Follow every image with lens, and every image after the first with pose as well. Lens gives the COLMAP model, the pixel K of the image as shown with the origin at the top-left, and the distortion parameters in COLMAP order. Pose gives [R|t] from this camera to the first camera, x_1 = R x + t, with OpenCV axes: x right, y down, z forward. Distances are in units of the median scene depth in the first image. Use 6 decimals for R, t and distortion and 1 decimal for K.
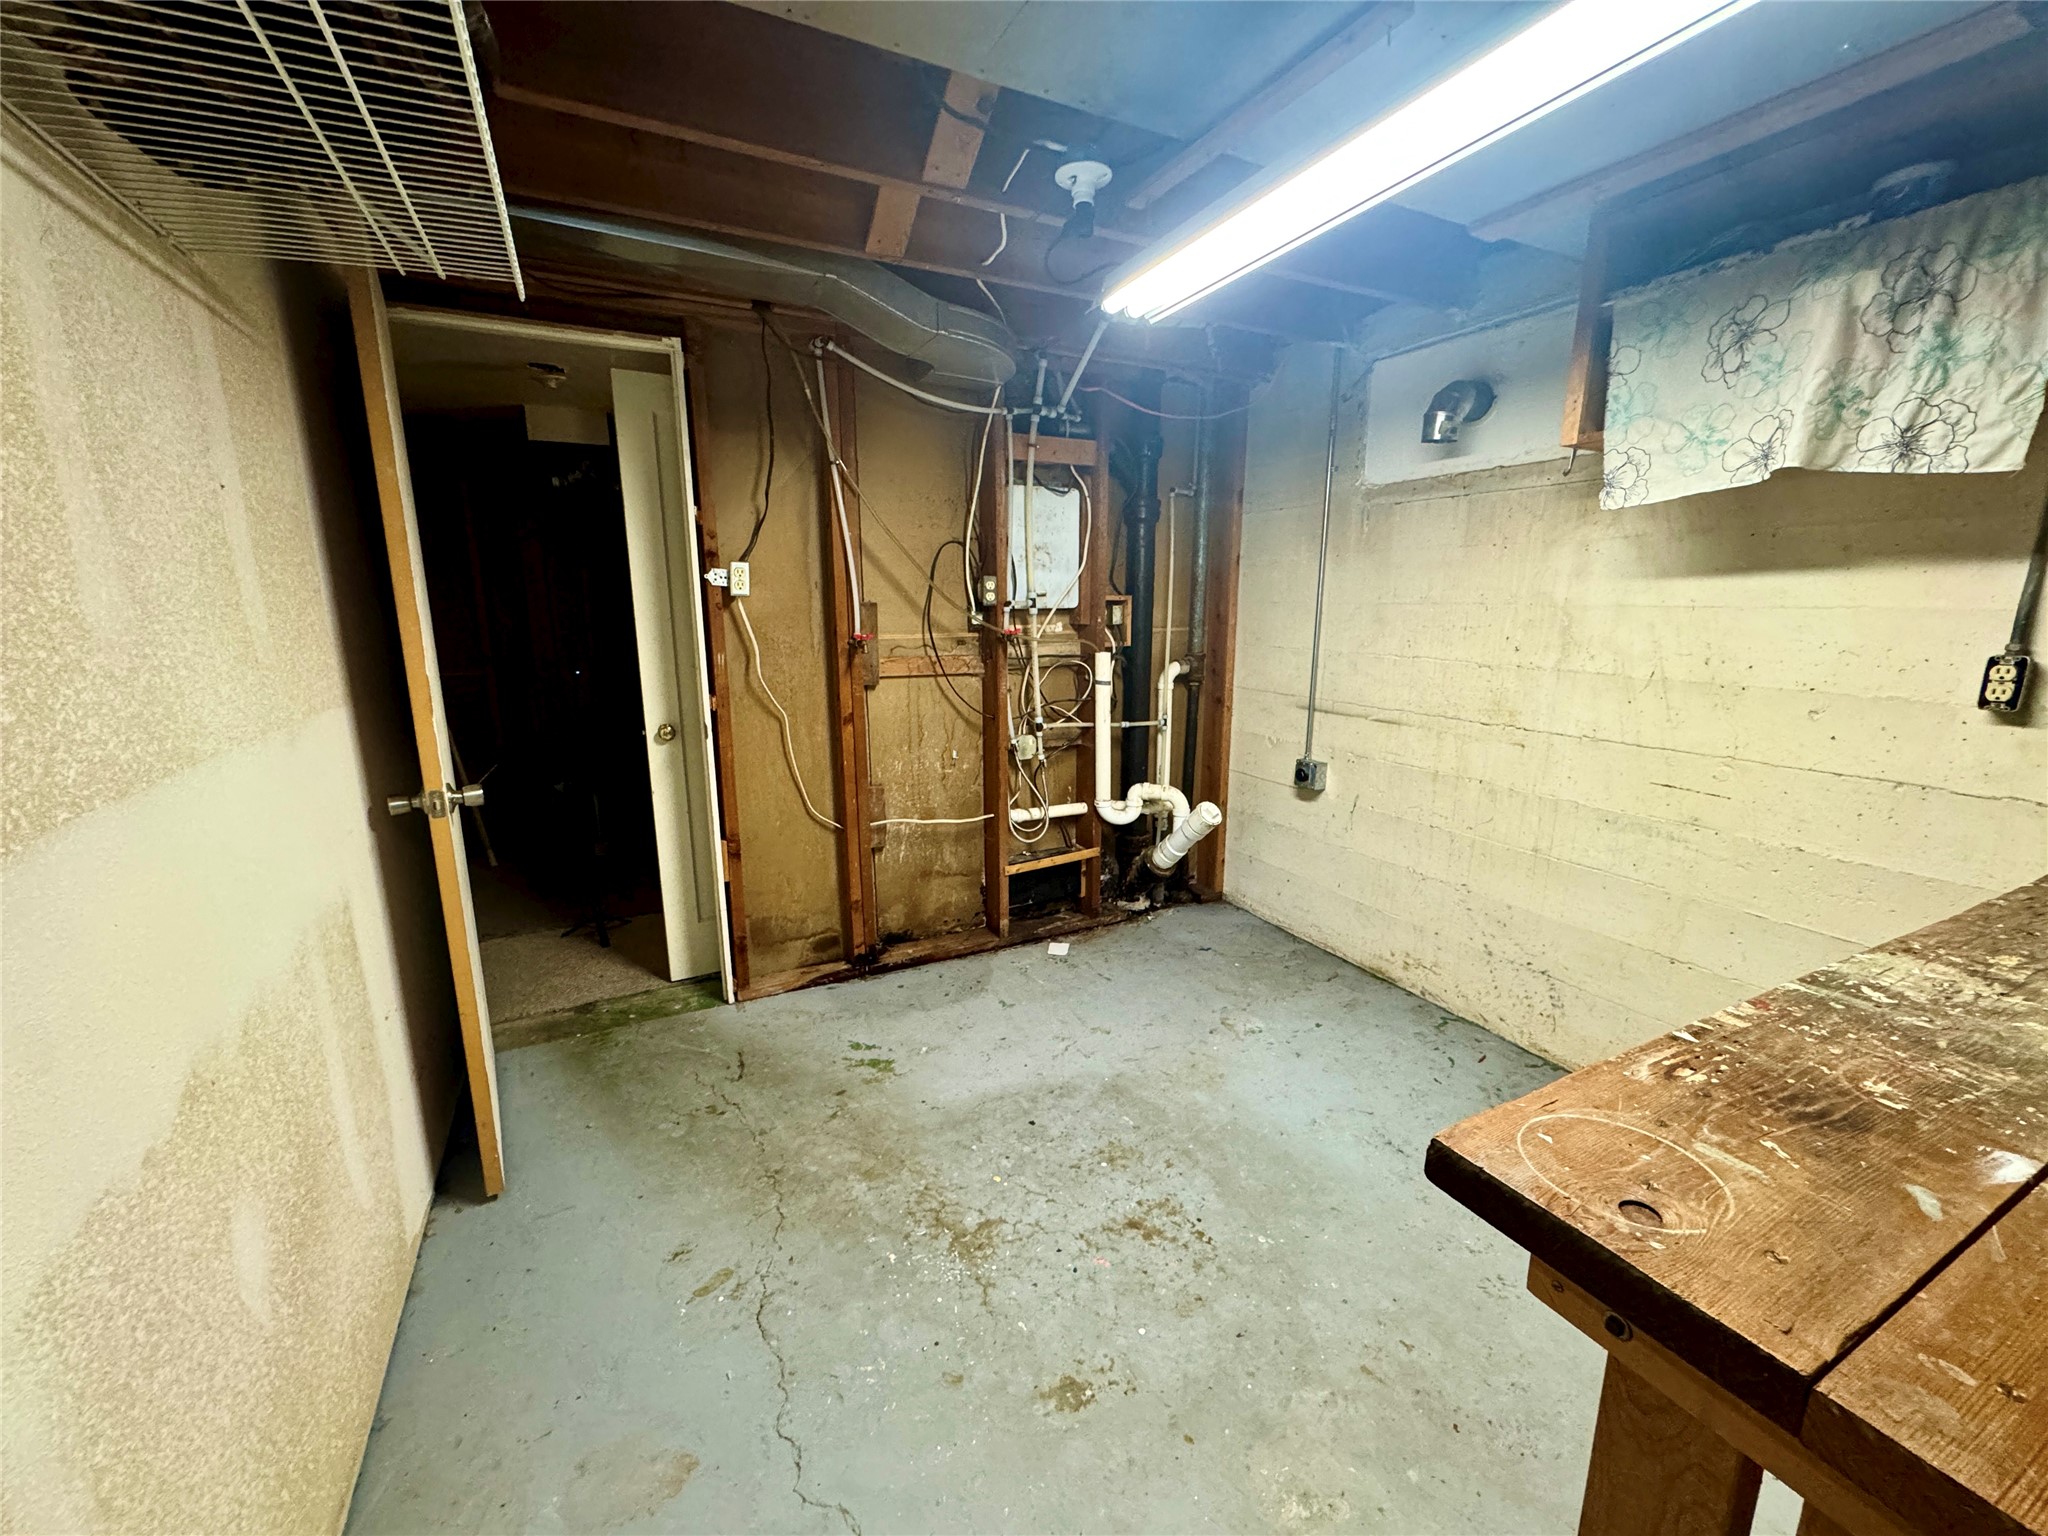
lens RADIAL K [[814.5, 0, 1024.0], [0, 814.5, 768.0], [0, 0, 1]] dist [-0.002469, -0.000539]
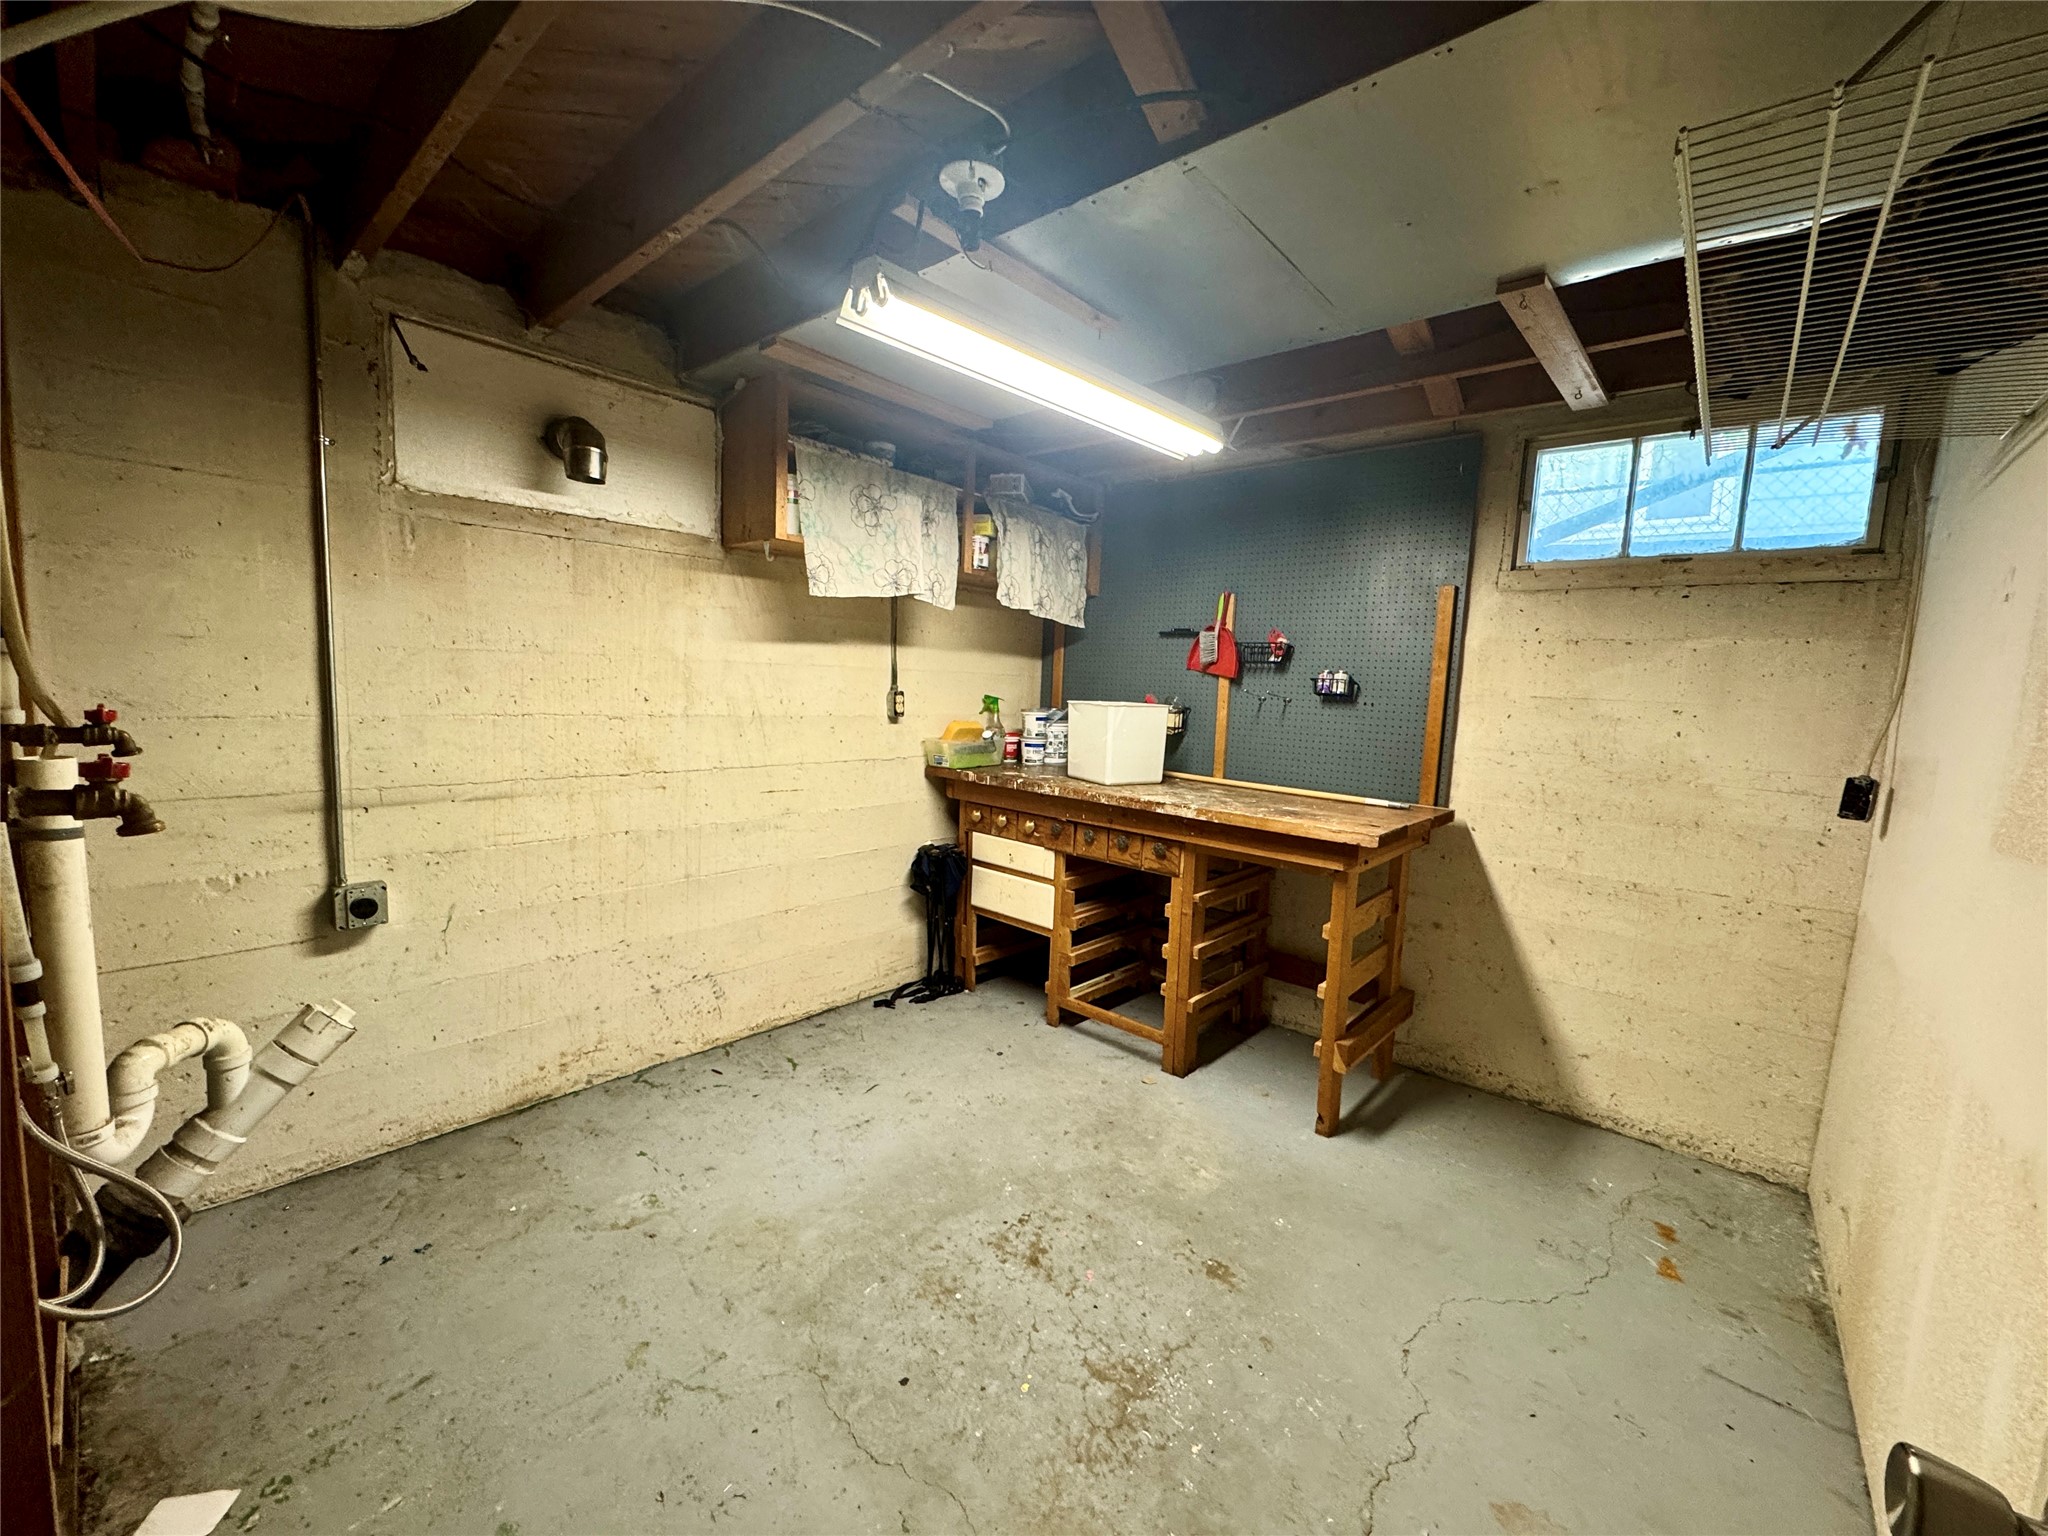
lens RADIAL K [[814.5, 0, 1024.0], [0, 814.5, 768.0], [0, 0, 1]] dist [-0.002469, -0.000539]
pose [[-0.364395, -0.118517, 0.923672, -0.584776], [0.149975, 0.971453, 0.183813, -0.189367], [-0.919089, 0.205508, -0.336218, 0.969916]]
